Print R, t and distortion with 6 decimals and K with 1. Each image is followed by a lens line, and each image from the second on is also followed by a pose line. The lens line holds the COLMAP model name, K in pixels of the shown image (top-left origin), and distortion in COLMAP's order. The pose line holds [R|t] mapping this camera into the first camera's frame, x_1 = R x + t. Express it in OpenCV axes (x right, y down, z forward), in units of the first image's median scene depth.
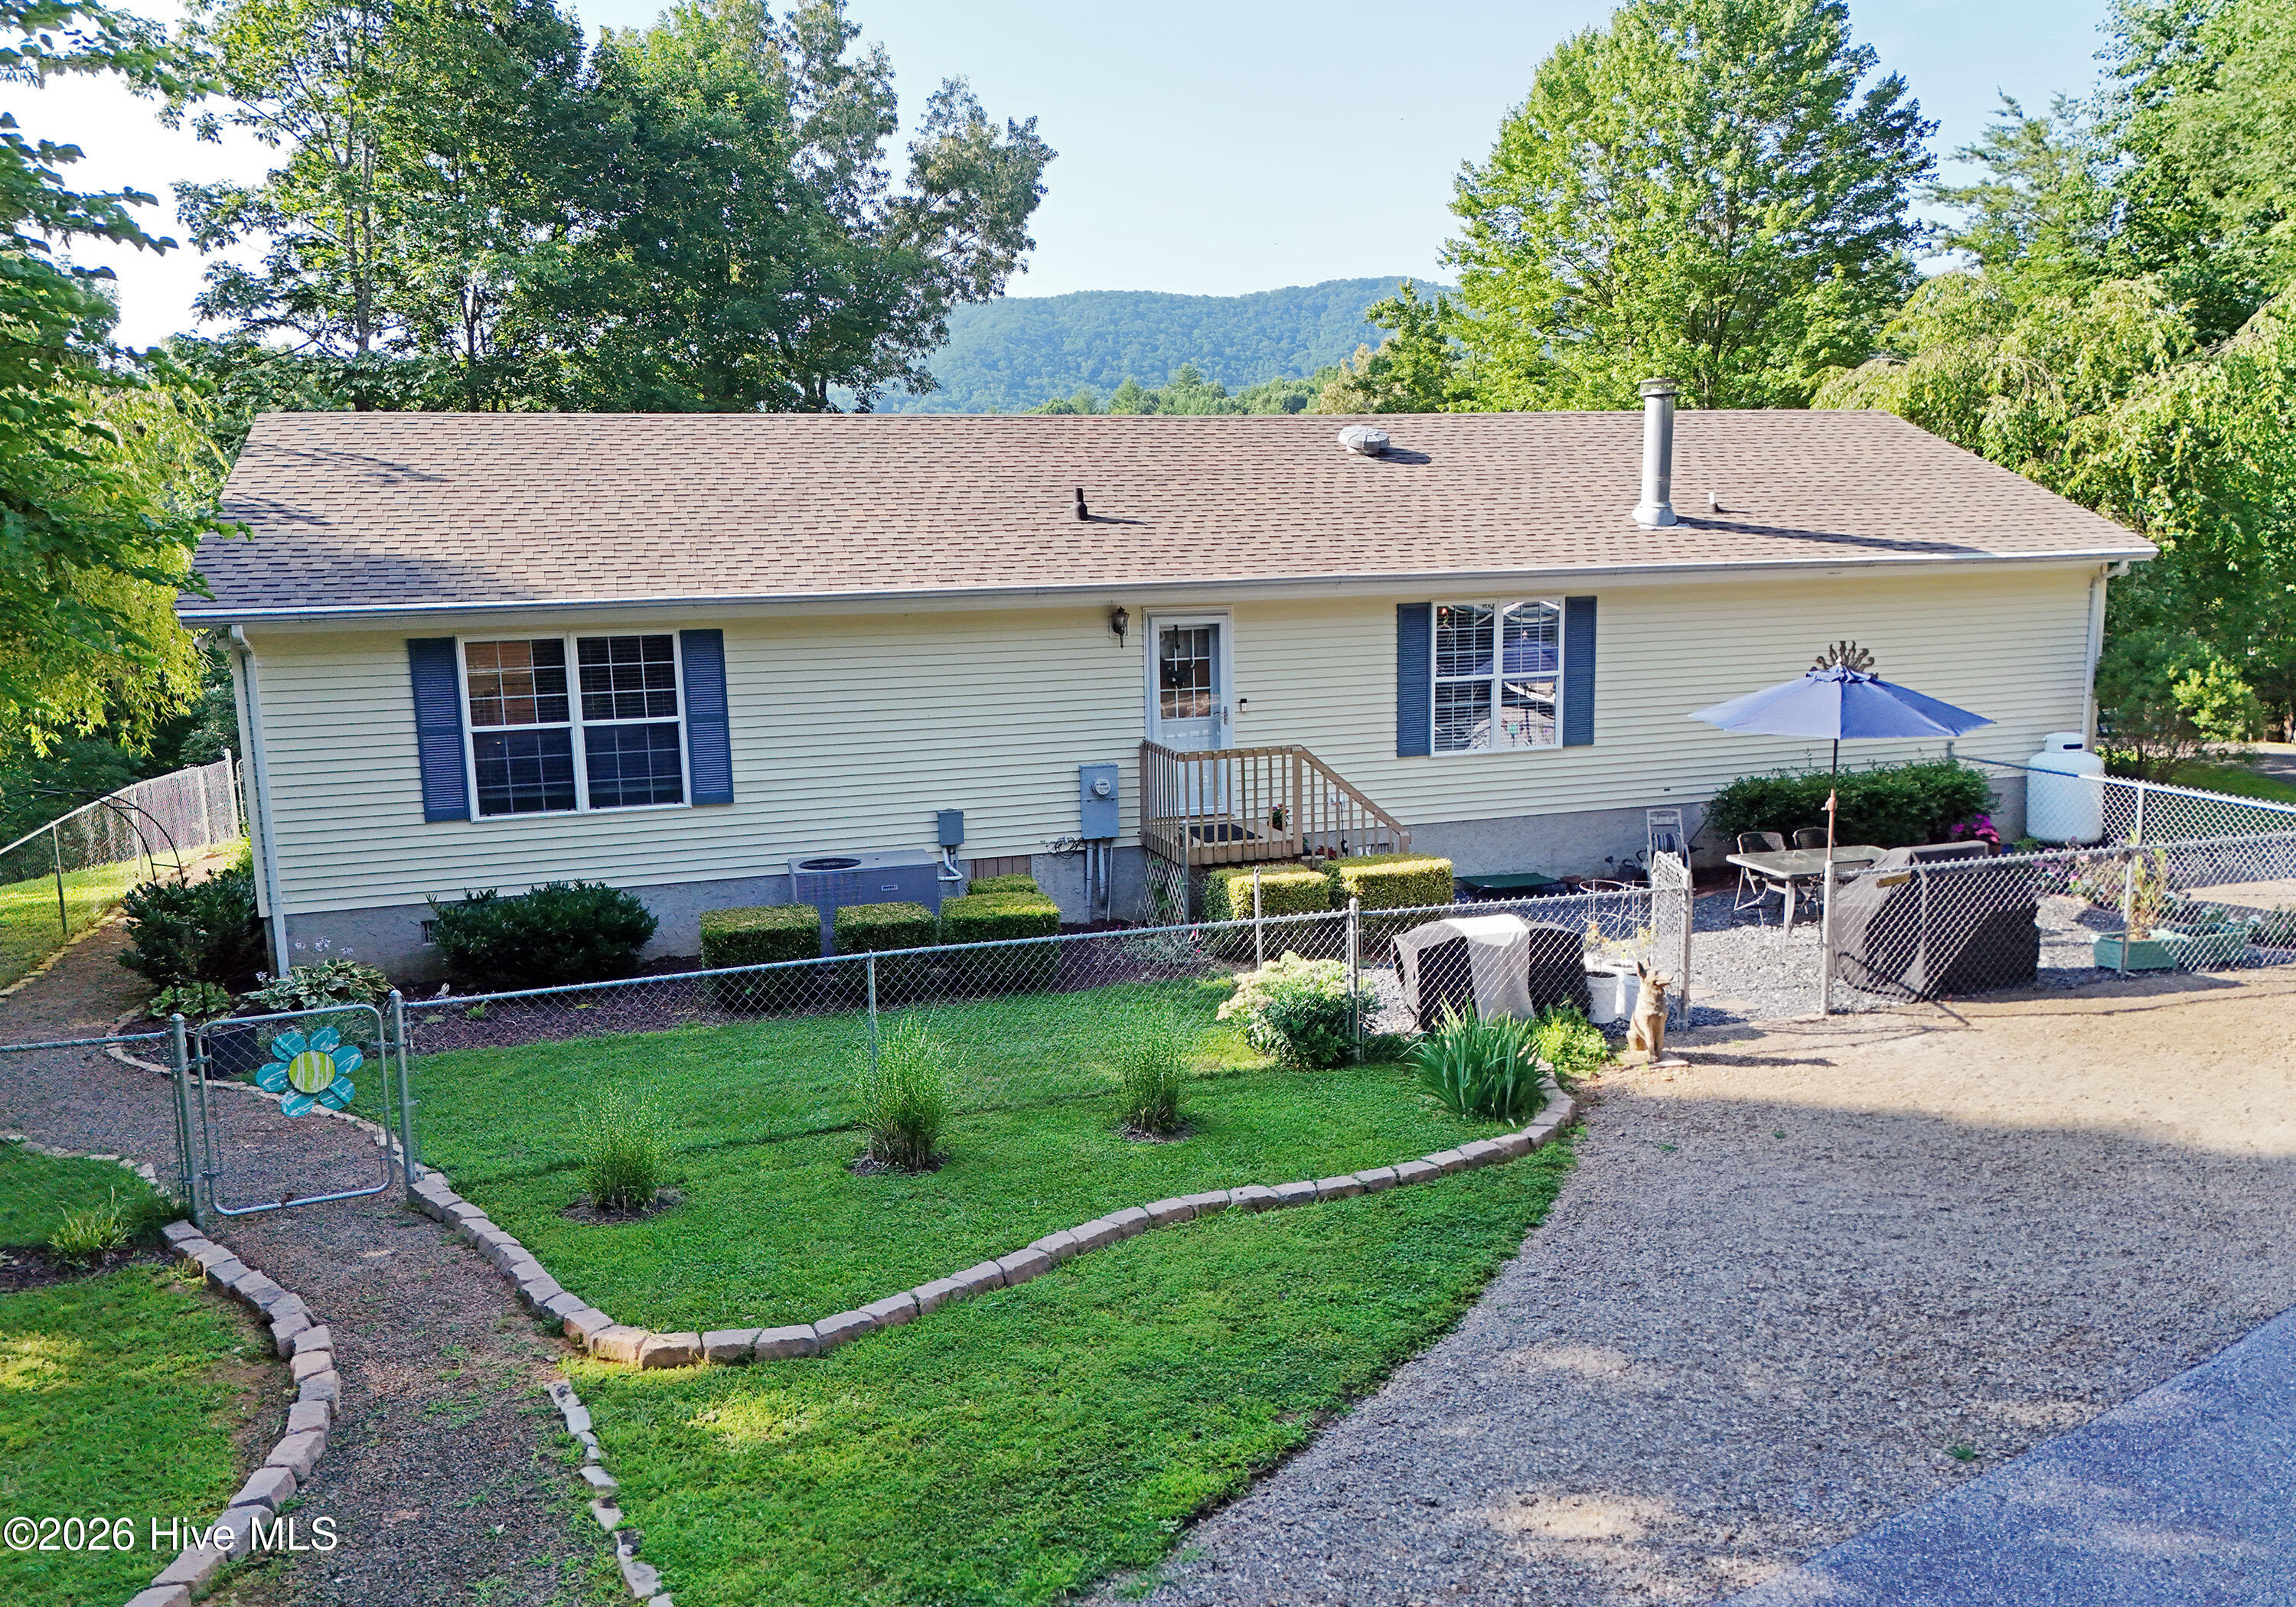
lens RADIAL K [[1747.4, 0, 1138.2], [0, 1747.4, 752.3], [0, 0, 1]] dist [0.072949, -0.067268]
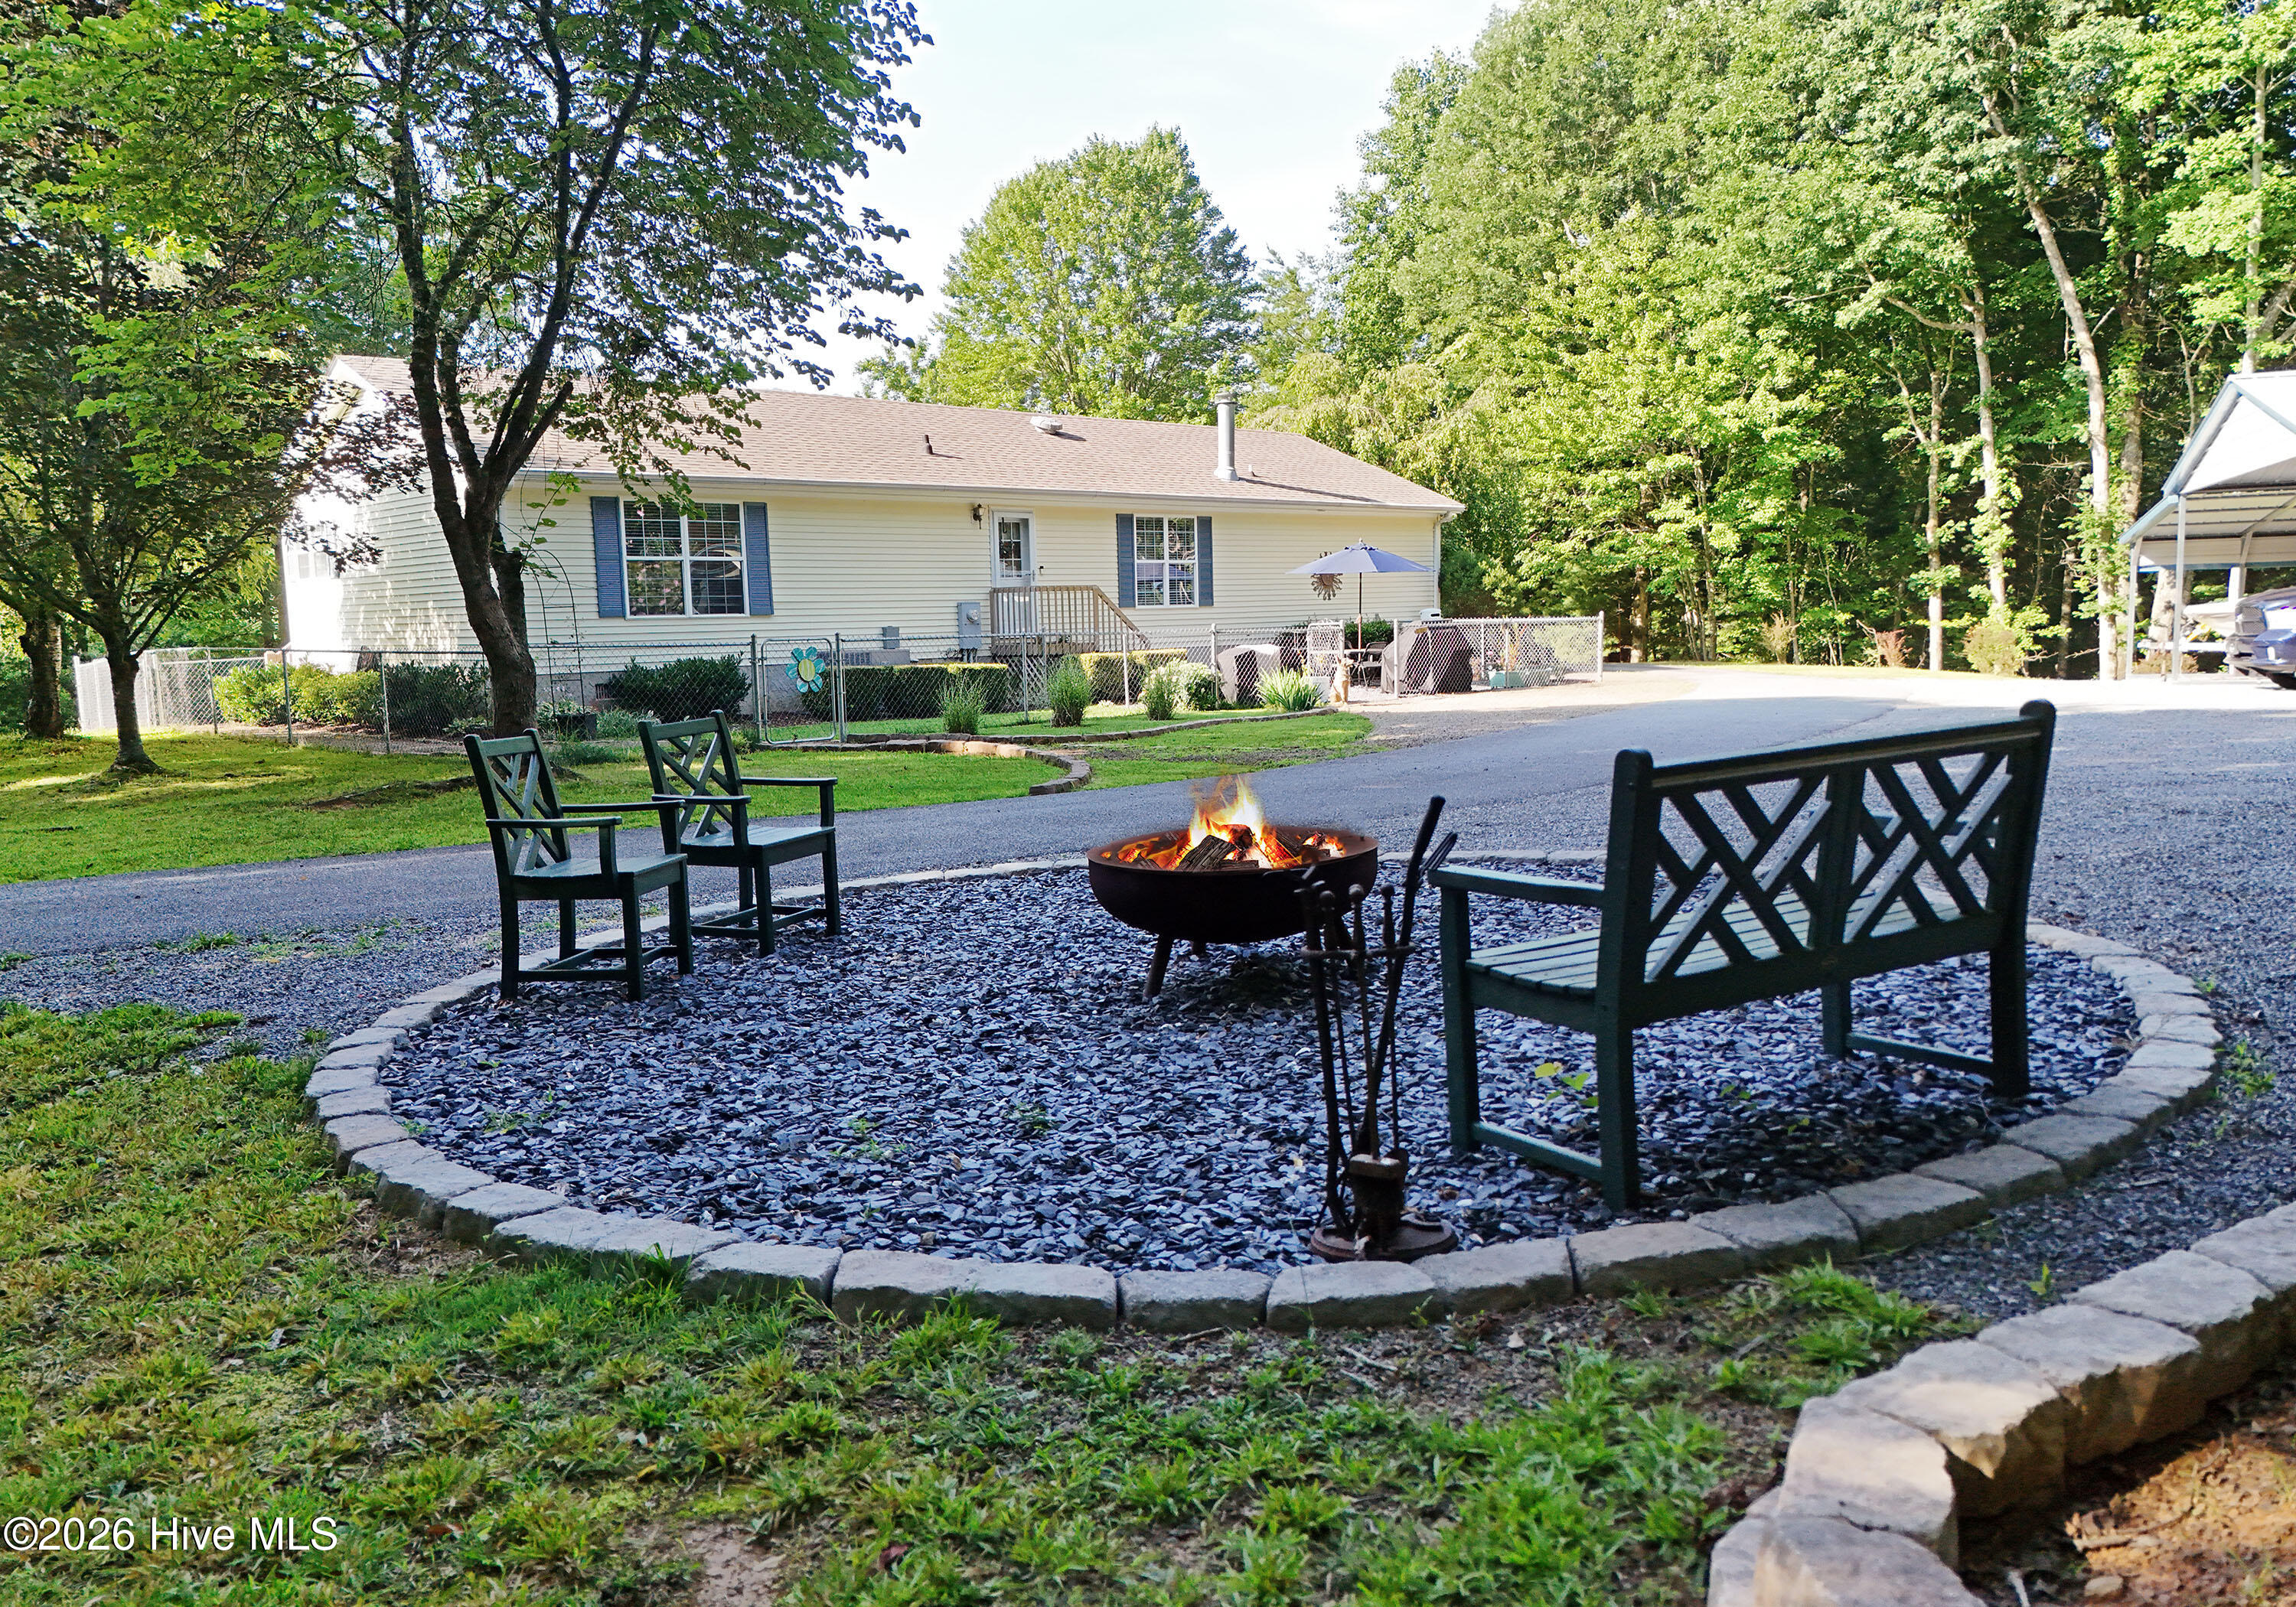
lens RADIAL K [[1747.4, 0, 1138.2], [0, 1747.4, 752.3], [0, 0, 1]] dist [0.072949, -0.067268]
pose [[0.901716, -0.031248, 0.431199, -0.548013], [0.054484, 0.997646, -0.041638, 0.208935], [-0.428883, 0.061039, 0.901296, -0.486859]]
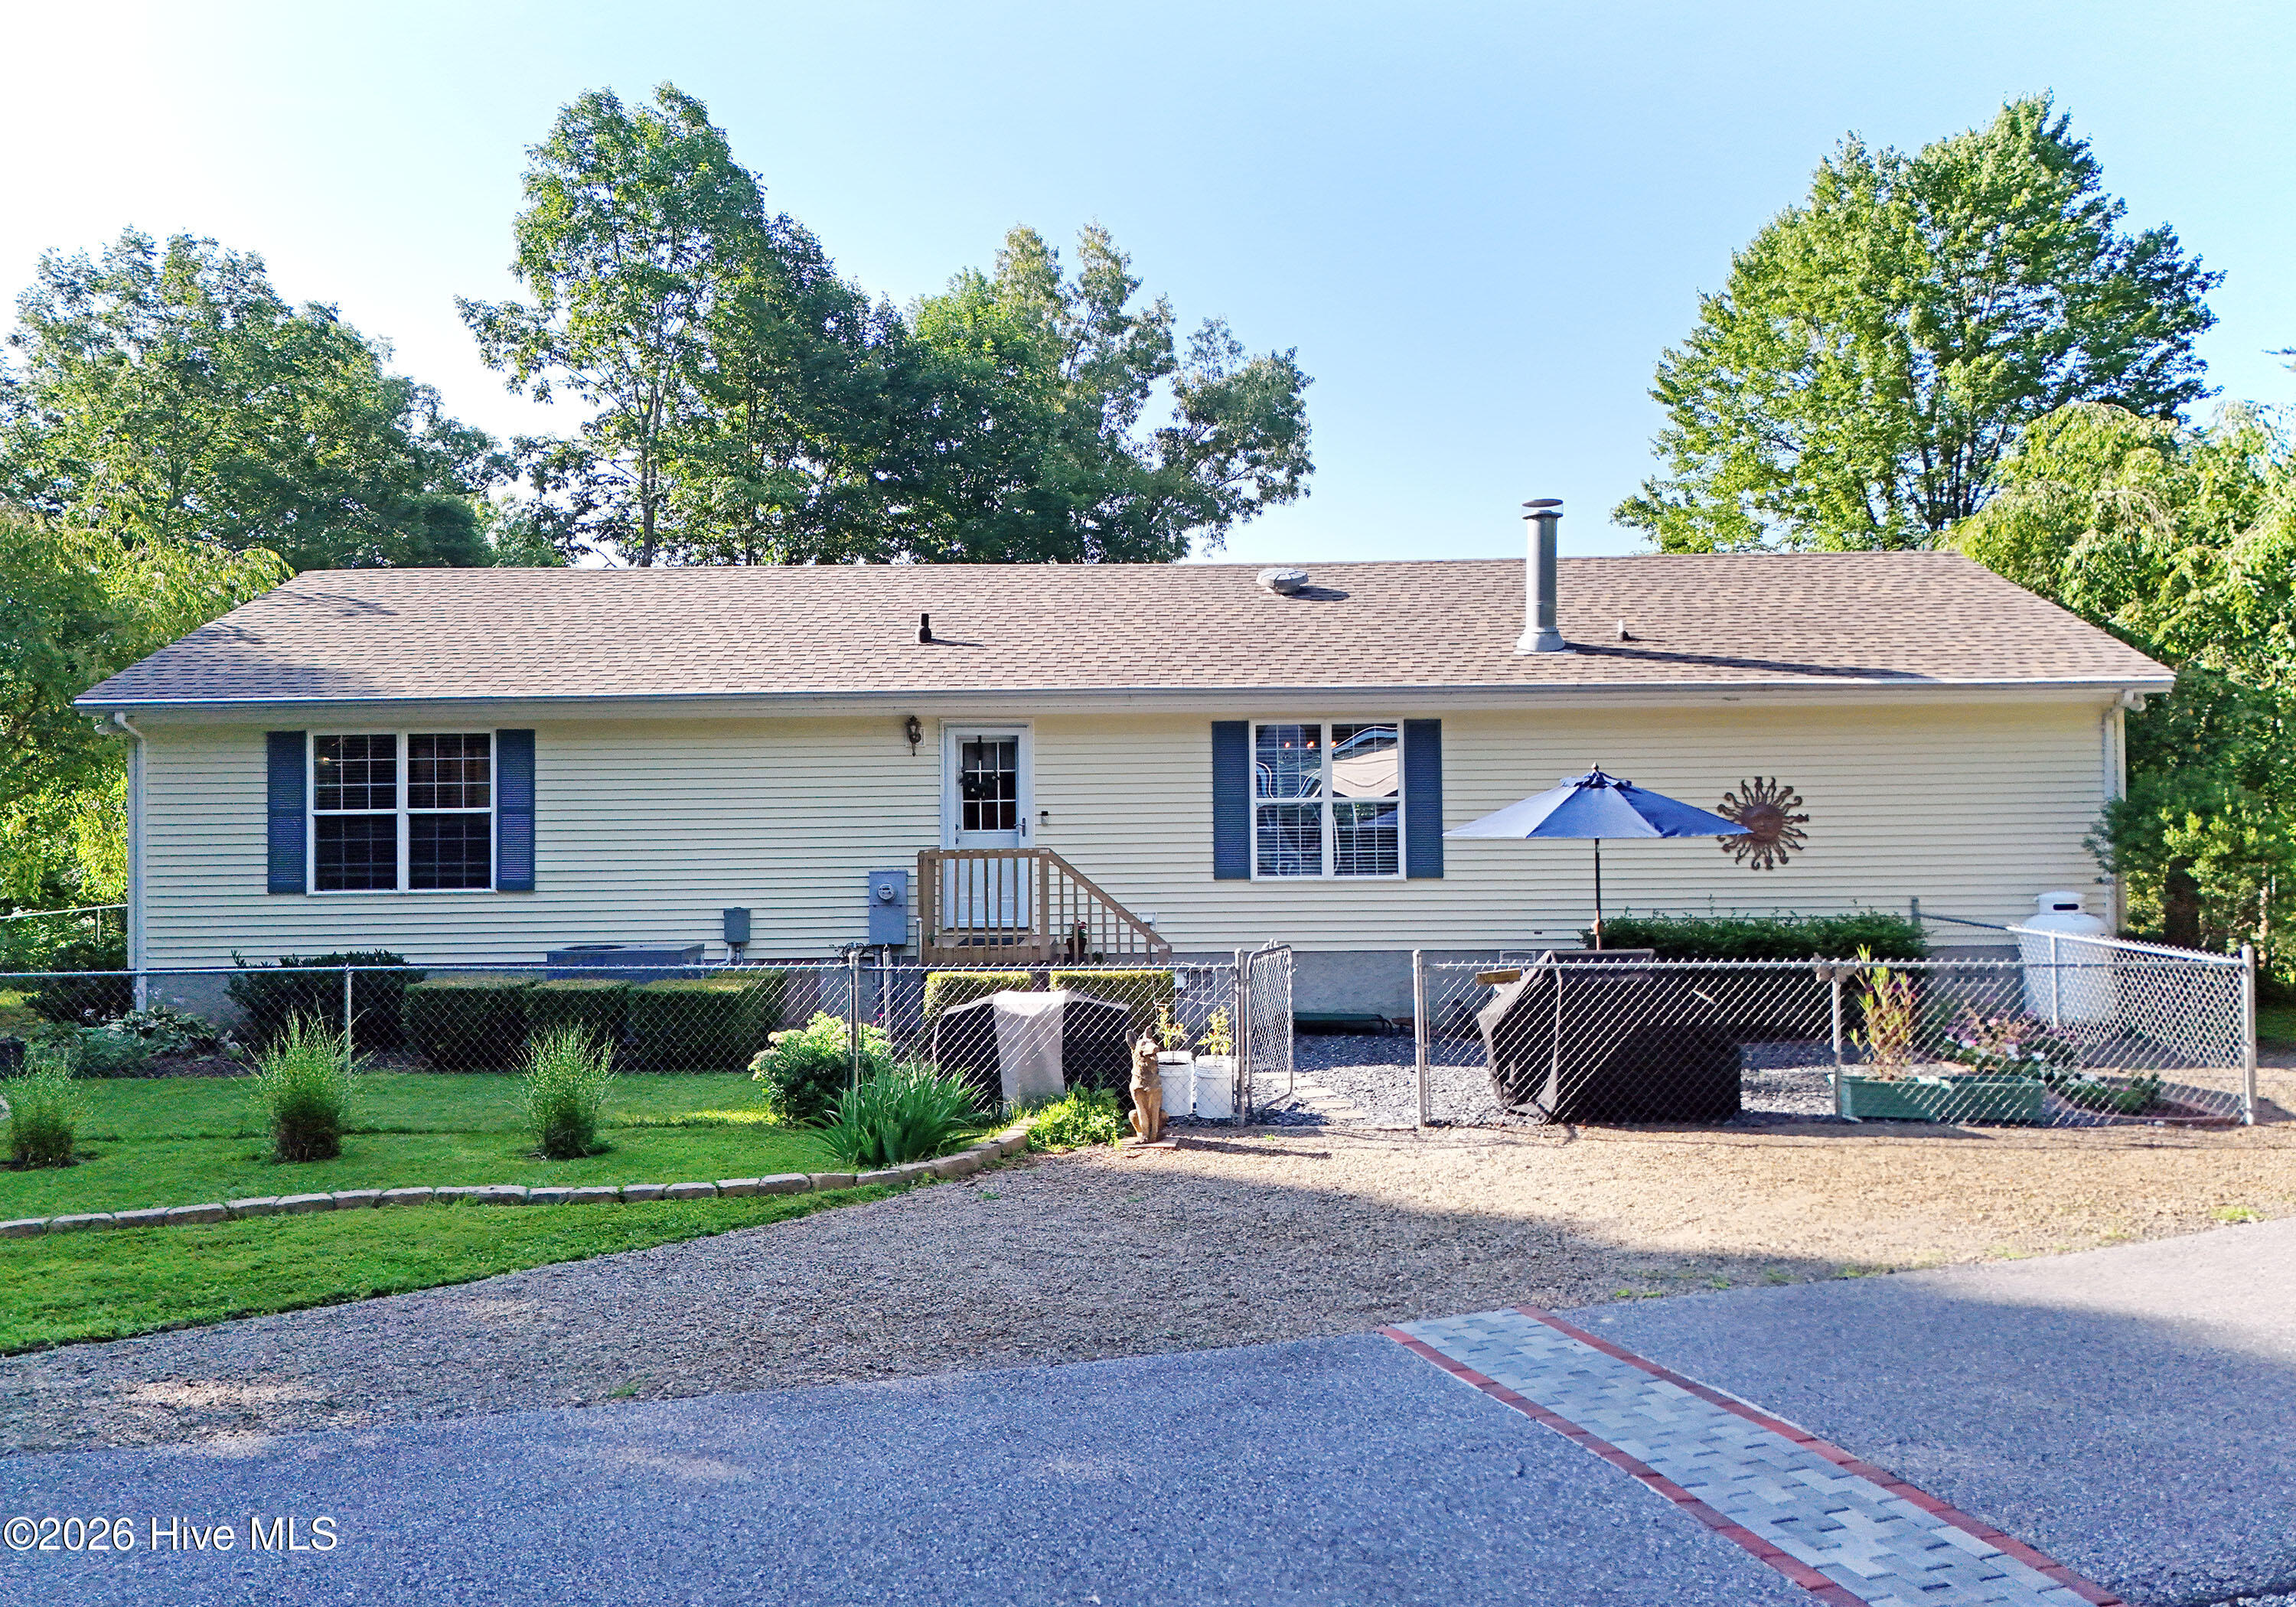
lens RADIAL K [[1747.4, 0, 1138.2], [0, 1747.4, 752.3], [0, 0, 1]] dist [0.072949, -0.067268]
pose [[0.954086, 0.002987, -0.299517, 0.394988], [-0.048430, 0.988332, -0.144414, 0.073879], [0.295591, 0.152289, 0.943098, 0.070163]]
